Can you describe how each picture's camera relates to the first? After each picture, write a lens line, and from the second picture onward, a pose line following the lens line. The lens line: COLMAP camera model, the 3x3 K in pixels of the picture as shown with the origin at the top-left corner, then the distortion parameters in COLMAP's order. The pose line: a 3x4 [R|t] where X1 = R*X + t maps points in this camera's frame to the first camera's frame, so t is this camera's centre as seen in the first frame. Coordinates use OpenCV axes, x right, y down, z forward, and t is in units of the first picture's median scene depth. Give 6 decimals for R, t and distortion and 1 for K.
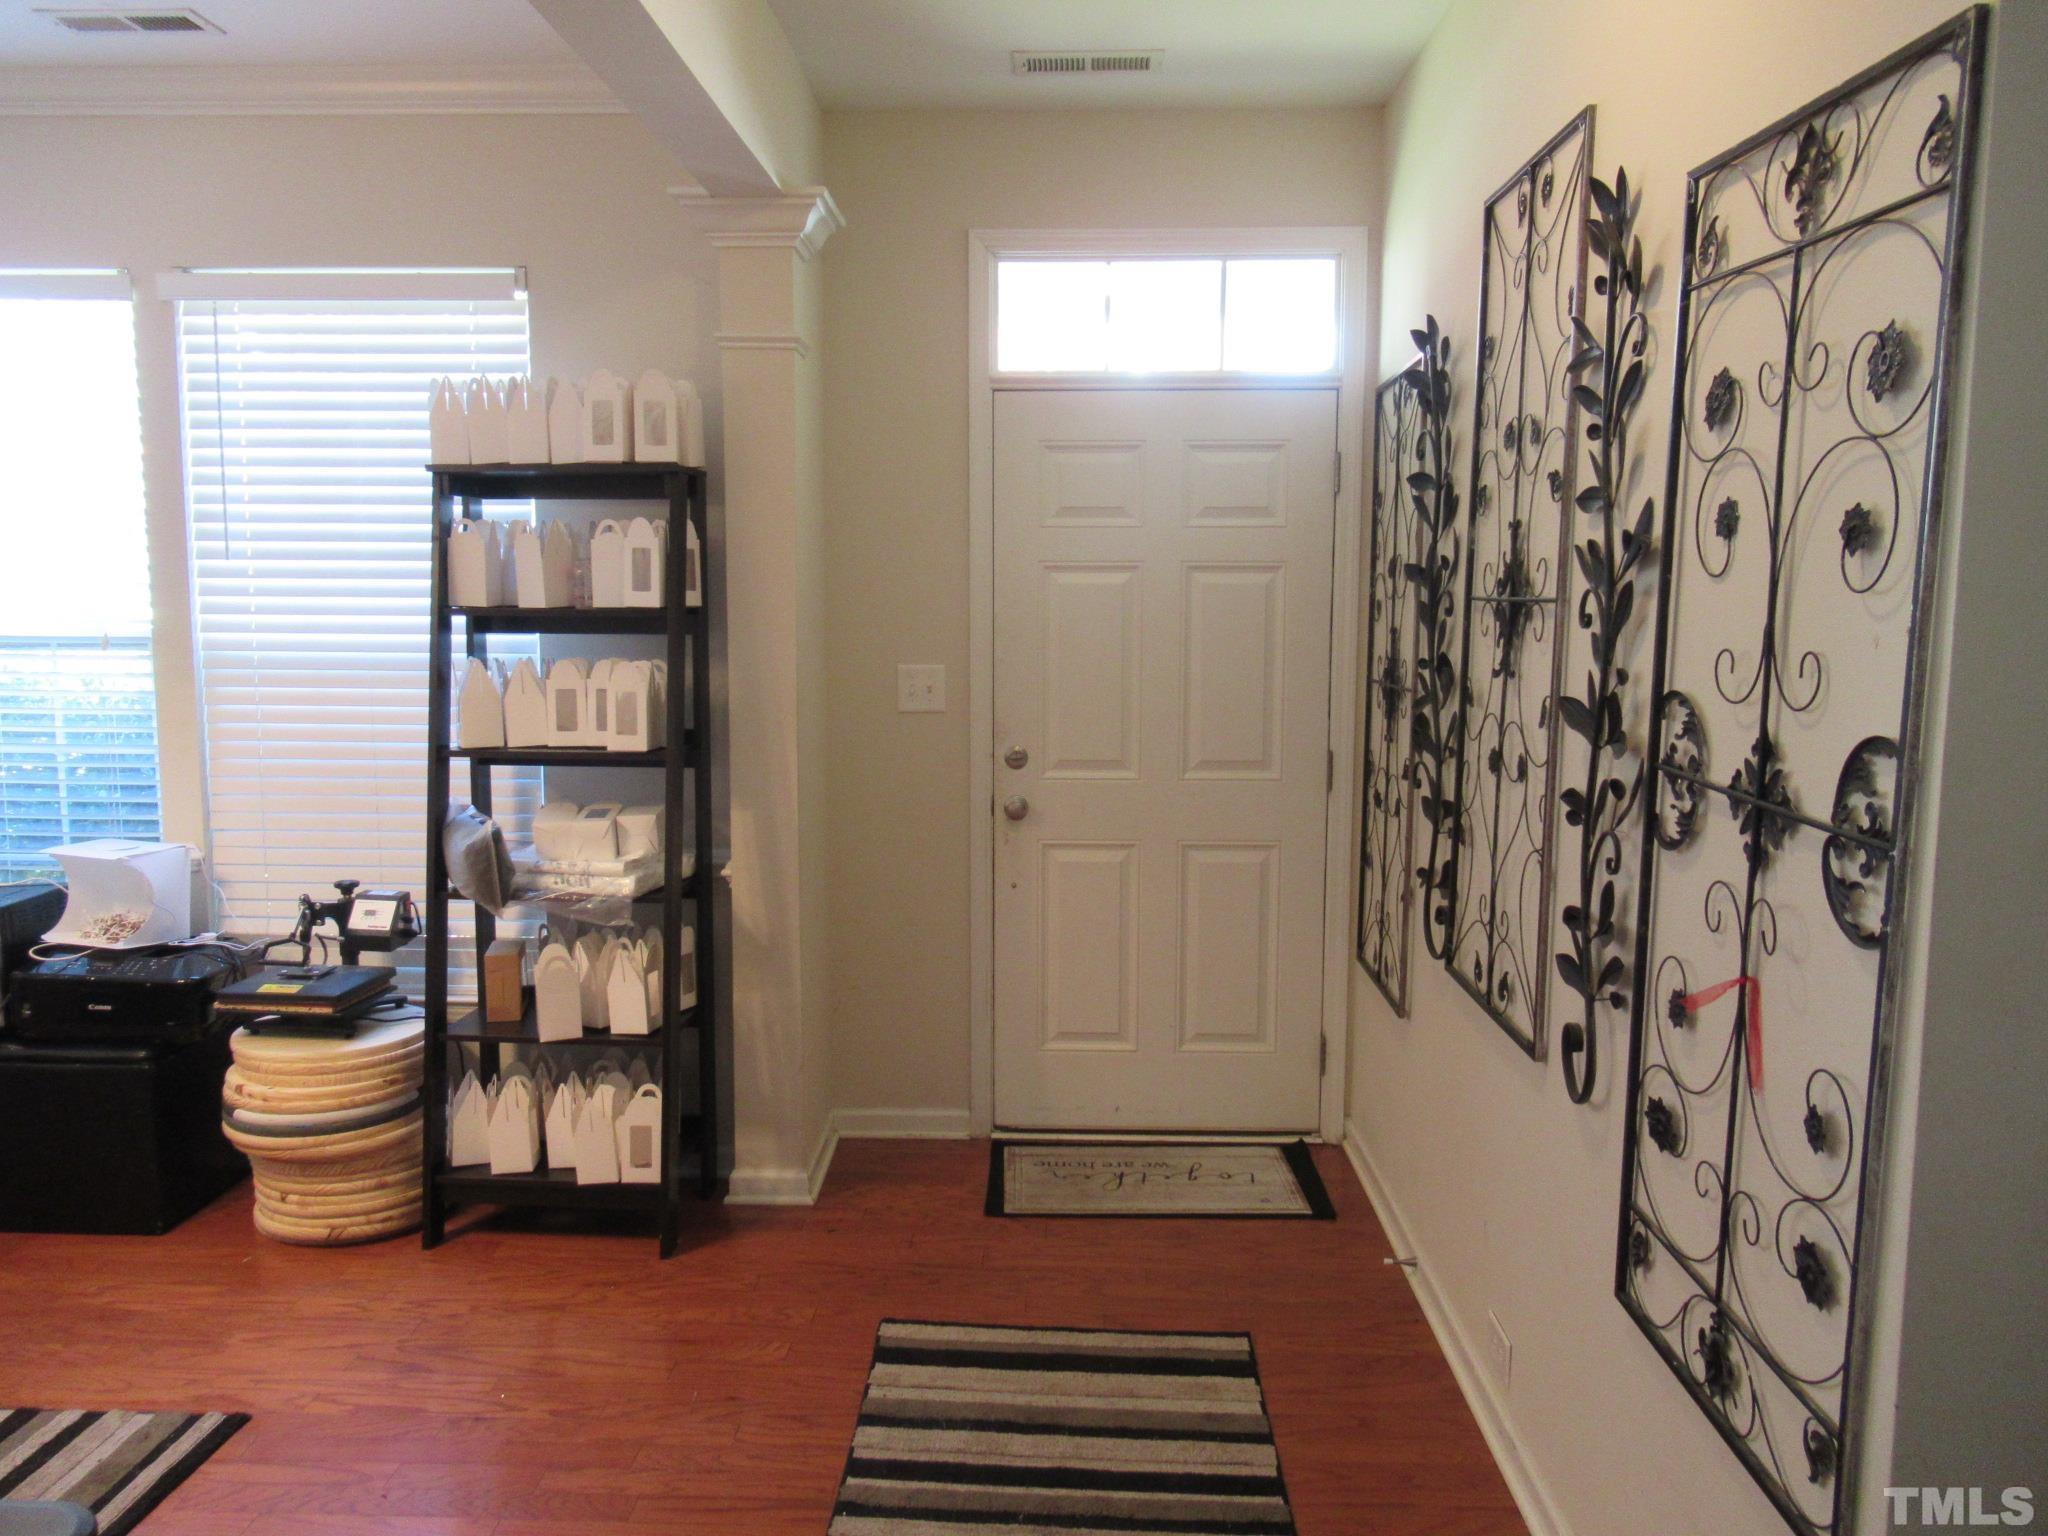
lens RADIAL K [[1557.3, 0, 1019.3], [0, 1557.3, 771.2], [0, 0, 1]] dist [0.003101, 0.003028]
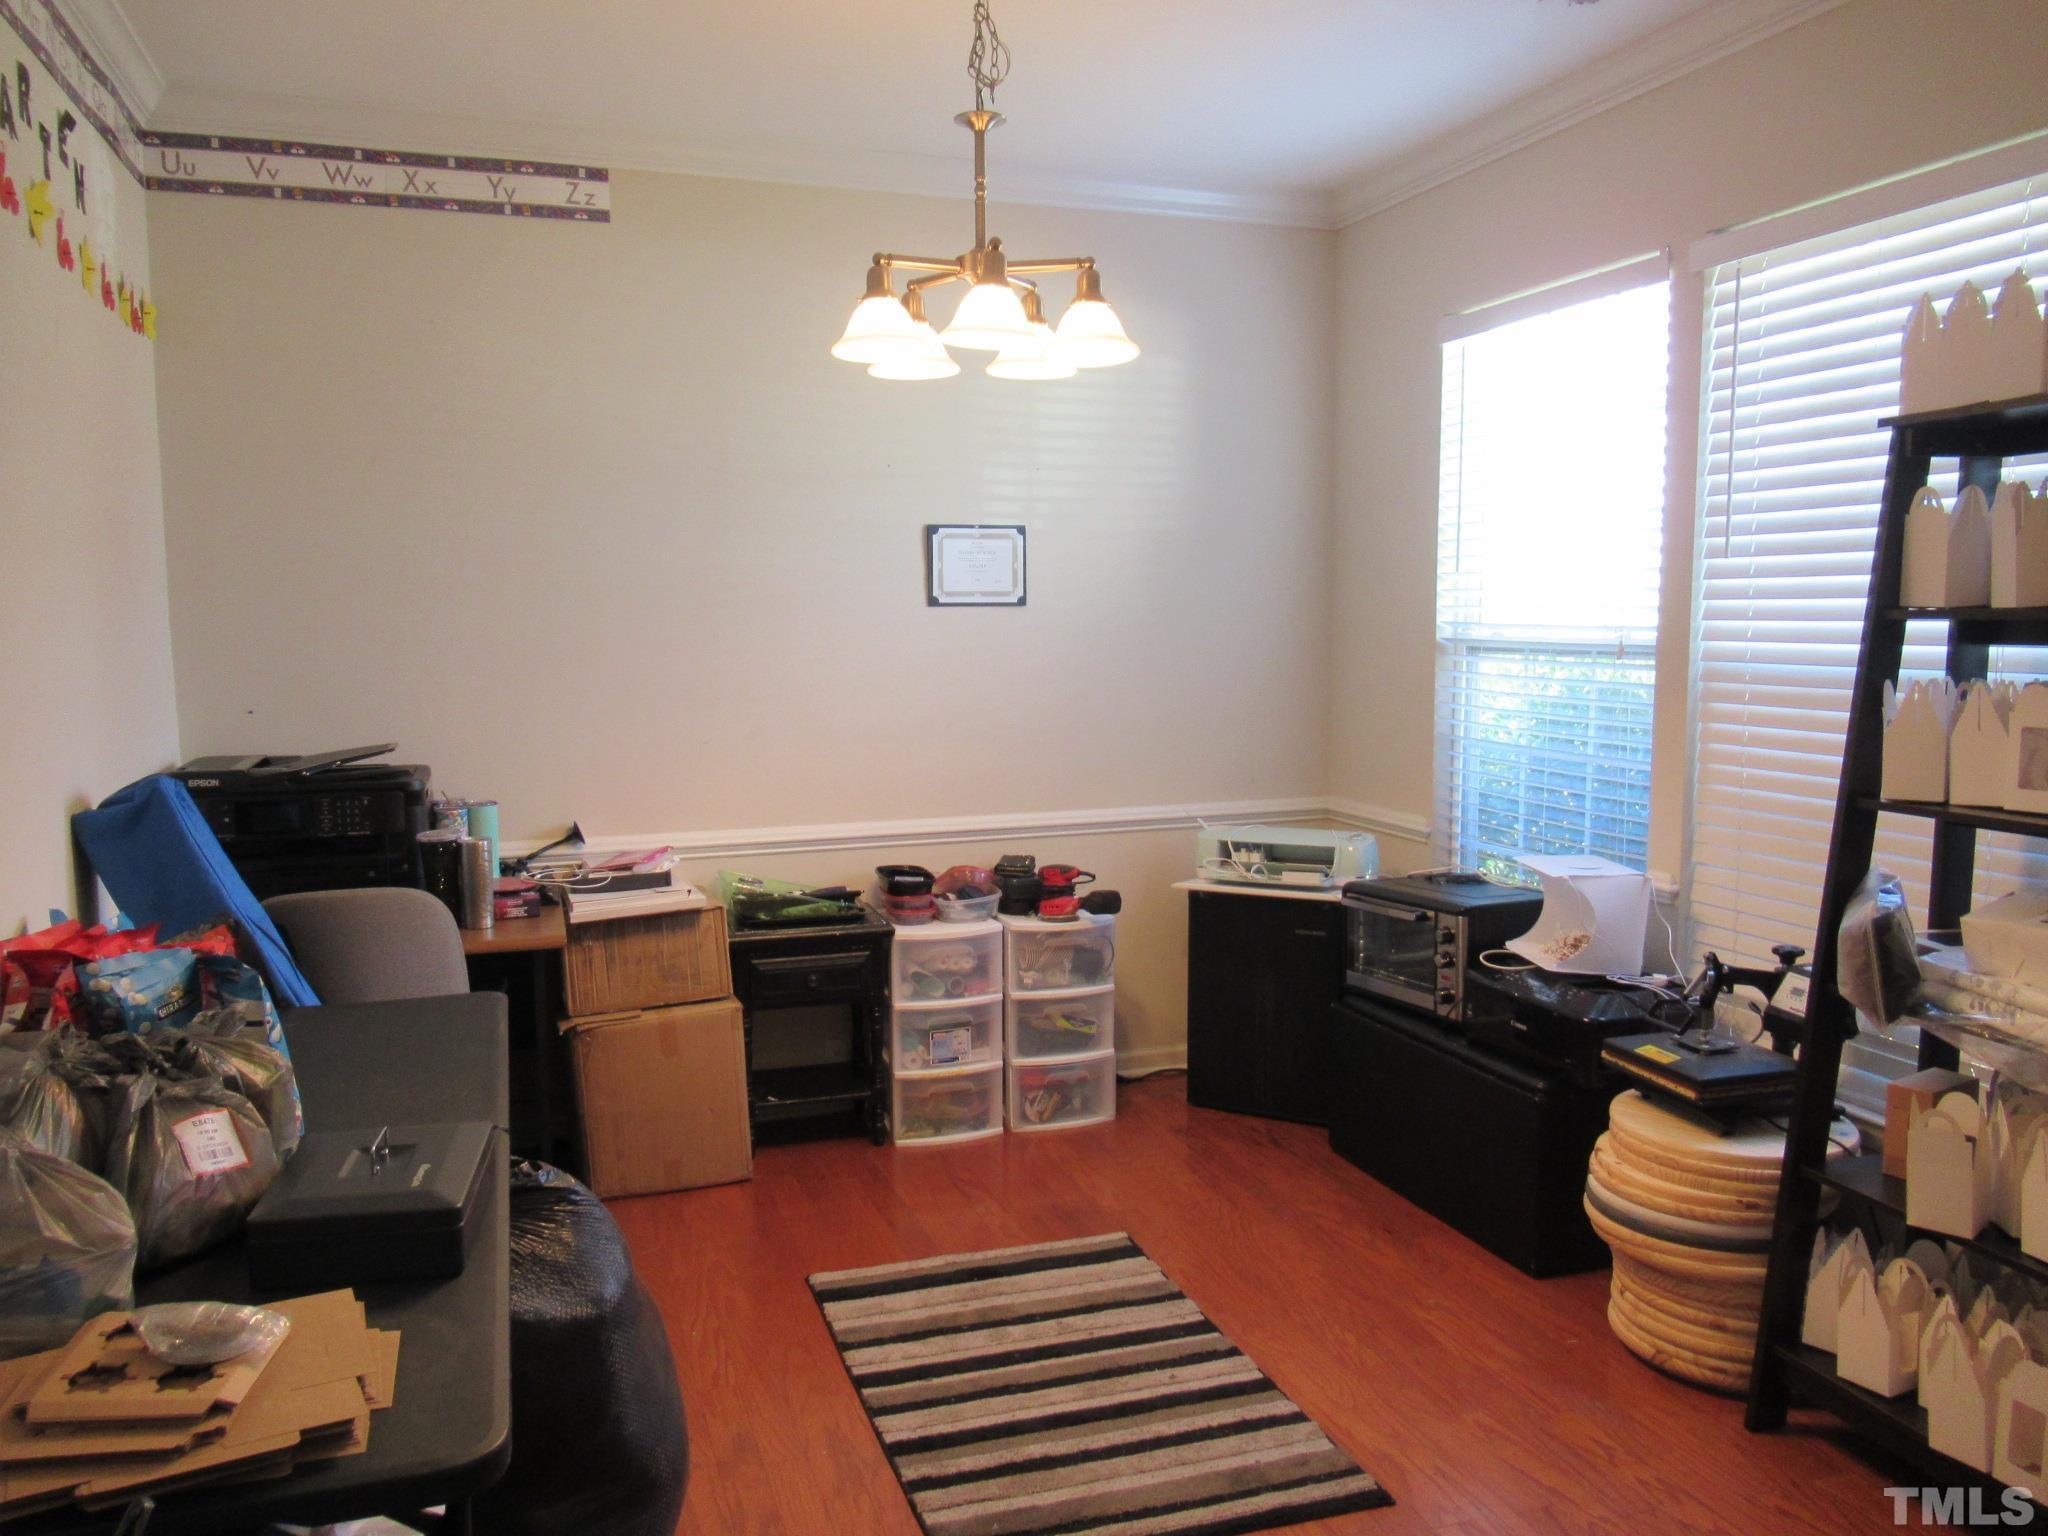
lens RADIAL K [[1557.3, 0, 1019.7], [0, 1557.3, 774.1], [0, 0, 1]] dist [0.003101, 0.003028]
pose [[0.347586, 0.087542, -0.933553, 0.191552], [-0.092708, 0.993962, 0.058689, -0.031949], [0.933054, 0.066148, 0.353603, 0.353689]]
